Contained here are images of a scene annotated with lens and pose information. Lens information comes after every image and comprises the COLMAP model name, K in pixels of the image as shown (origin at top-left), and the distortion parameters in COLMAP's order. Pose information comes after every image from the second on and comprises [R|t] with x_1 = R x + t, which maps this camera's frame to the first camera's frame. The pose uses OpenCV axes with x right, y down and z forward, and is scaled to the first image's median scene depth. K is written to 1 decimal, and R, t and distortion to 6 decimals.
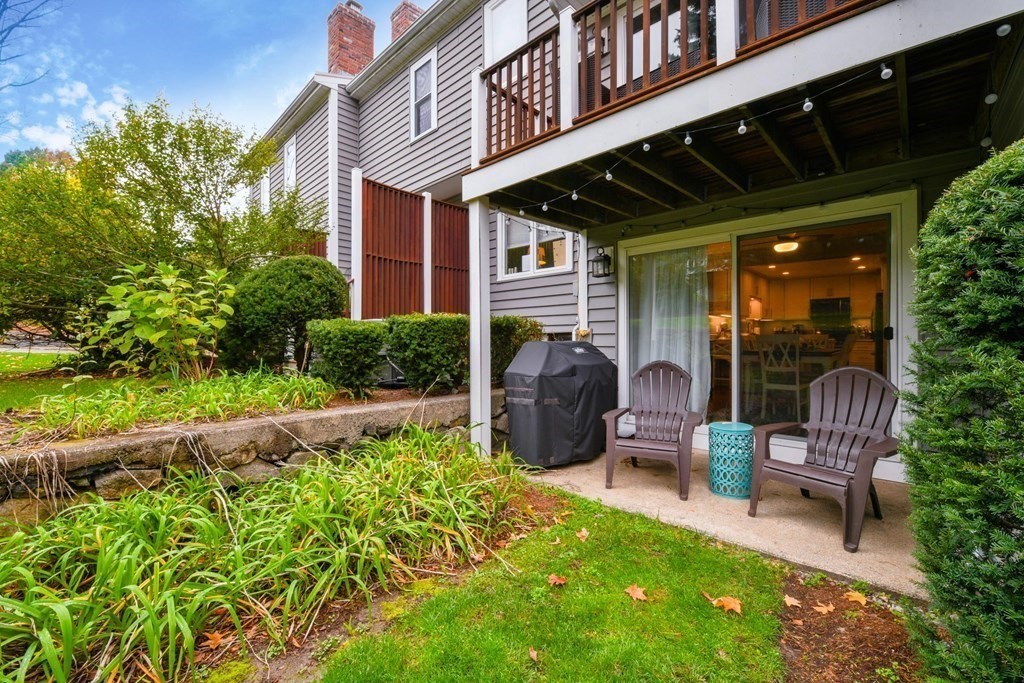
lens RADIAL K [[419.1, 0, 512.0], [0, 419.1, 341.5], [0, 0, 1]] dist [-0.002887, -0.000290]
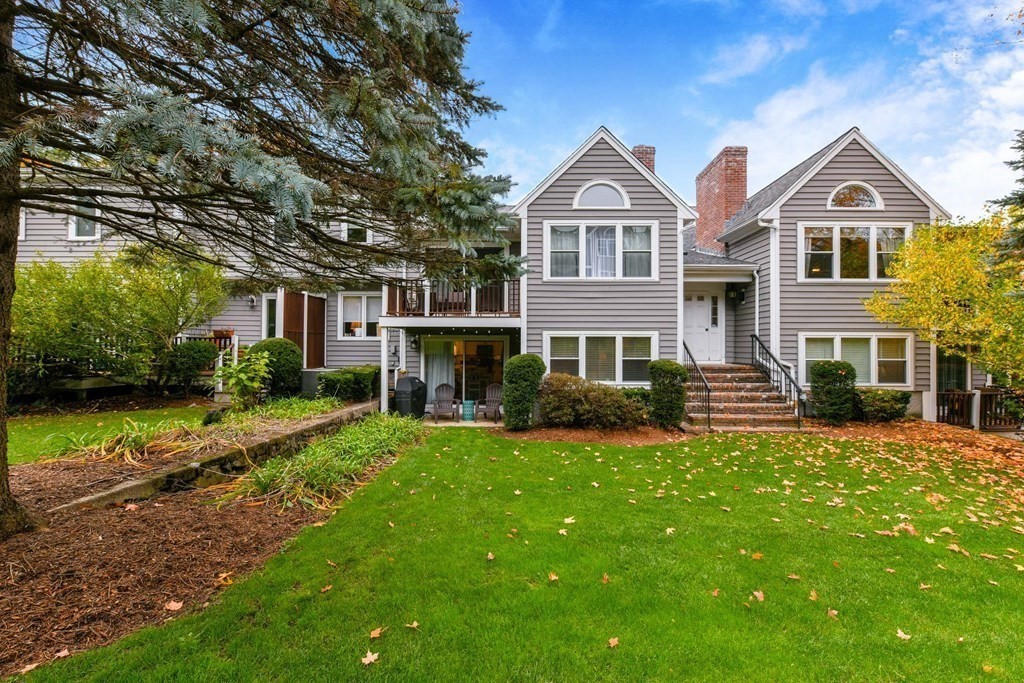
lens RADIAL K [[419.1, 0, 512.0], [0, 419.1, 341.5], [0, 0, 1]] dist [-0.002887, -0.000290]
pose [[0.719145, 0.017730, 0.694634, -1.210220], [-0.002009, 0.999723, -0.023437, -0.159097], [-0.694857, 0.015459, 0.718981, -1.304165]]
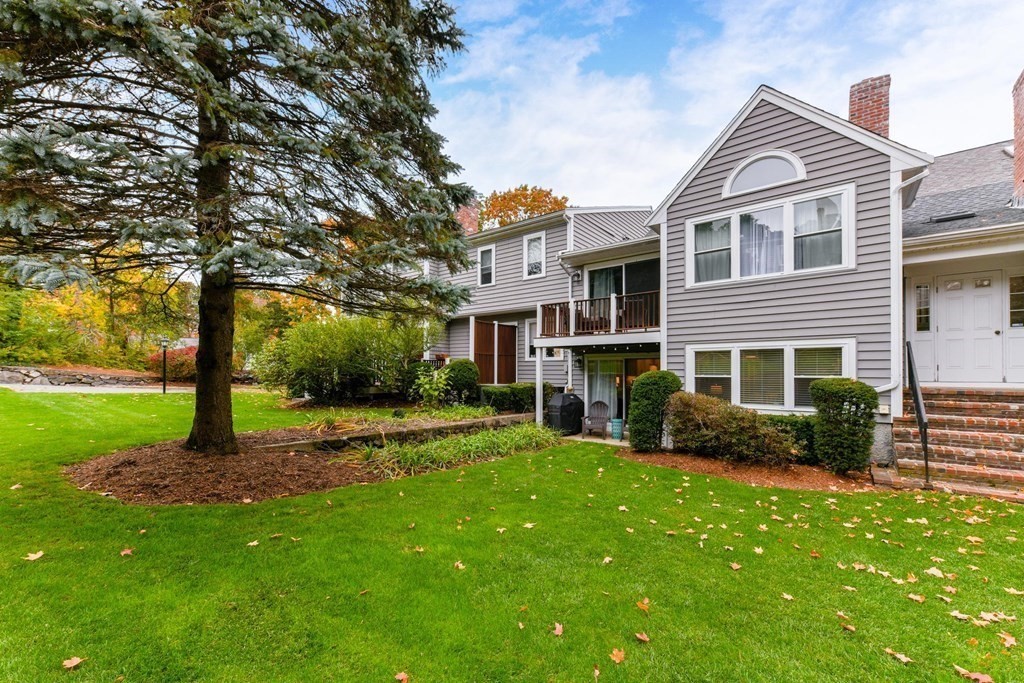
lens RADIAL K [[415.4, 0, 508.3], [0, 415.4, 365.5], [0, 0, 1]] dist [0.003730, 0.000072]
pose [[0.995049, 0.008253, 0.099040, -0.527572], [-0.006068, 0.999732, -0.022350, -0.120255], [-0.099198, 0.021639, 0.994832, -1.704105]]
